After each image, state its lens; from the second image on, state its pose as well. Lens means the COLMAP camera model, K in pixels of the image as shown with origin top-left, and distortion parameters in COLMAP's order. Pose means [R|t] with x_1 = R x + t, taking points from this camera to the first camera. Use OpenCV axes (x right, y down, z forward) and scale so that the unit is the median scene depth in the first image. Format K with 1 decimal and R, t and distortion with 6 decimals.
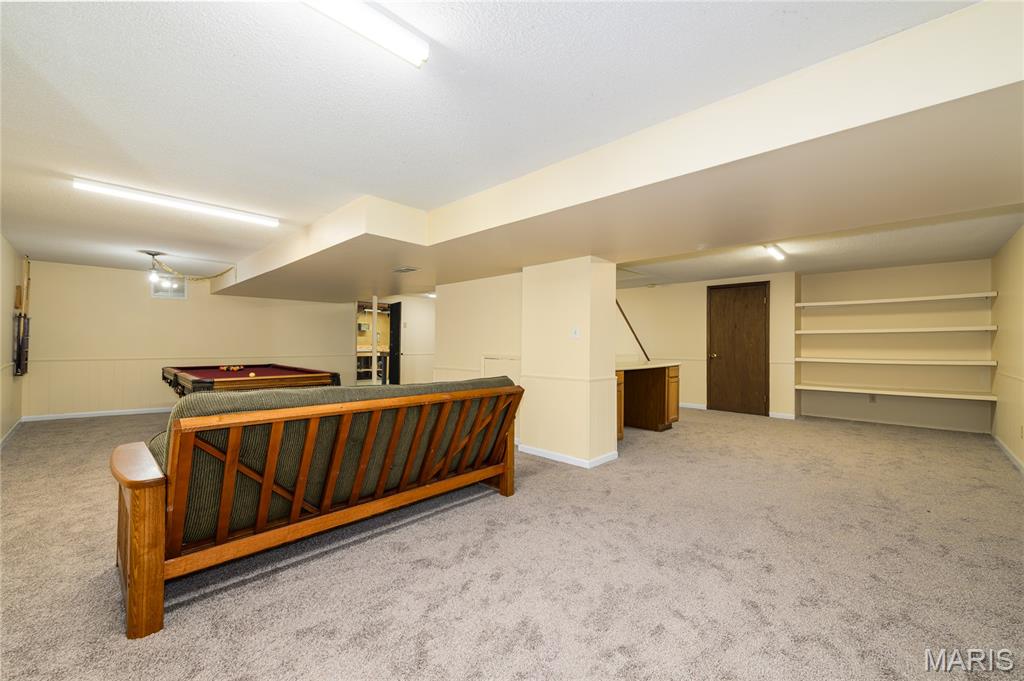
lens RADIAL K [[405.3, 0, 518.4], [0, 405.3, 330.6], [0, 0, 1]] dist [-0.000173, -0.000322]
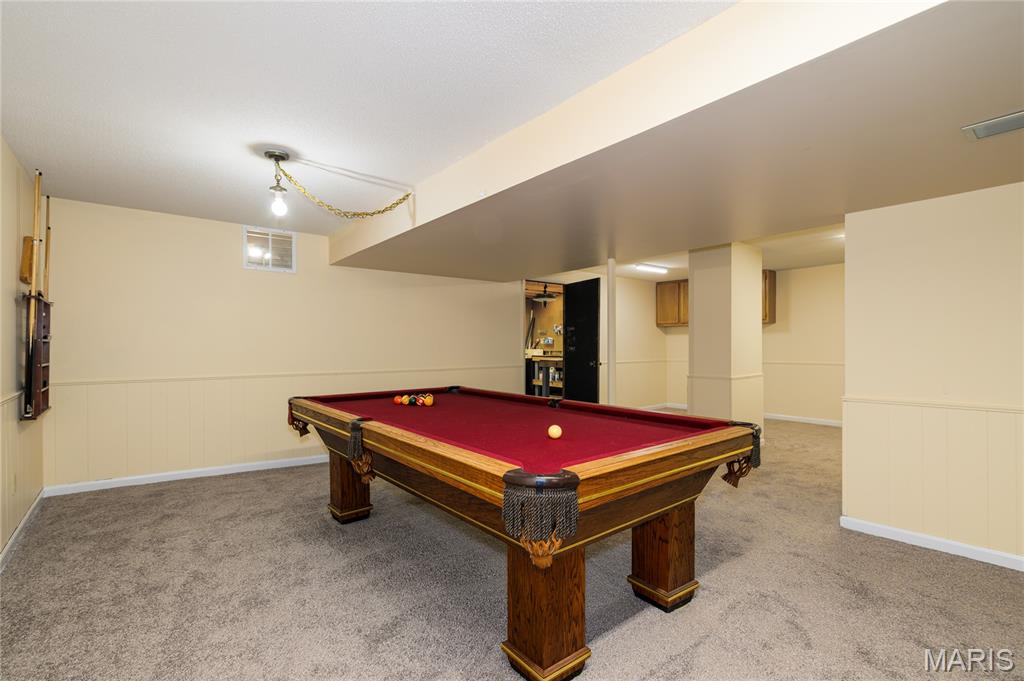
lens RADIAL K [[457.2, 0, 509.1], [0, 457.2, 338.4], [0, 0, 1]] dist [-0.000248, -0.000028]
pose [[0.992063, -0.010871, -0.125271, -0.559425], [0.012763, 0.999816, 0.014309, 0.013928], [0.125092, -0.015794, 0.992019, 0.499188]]
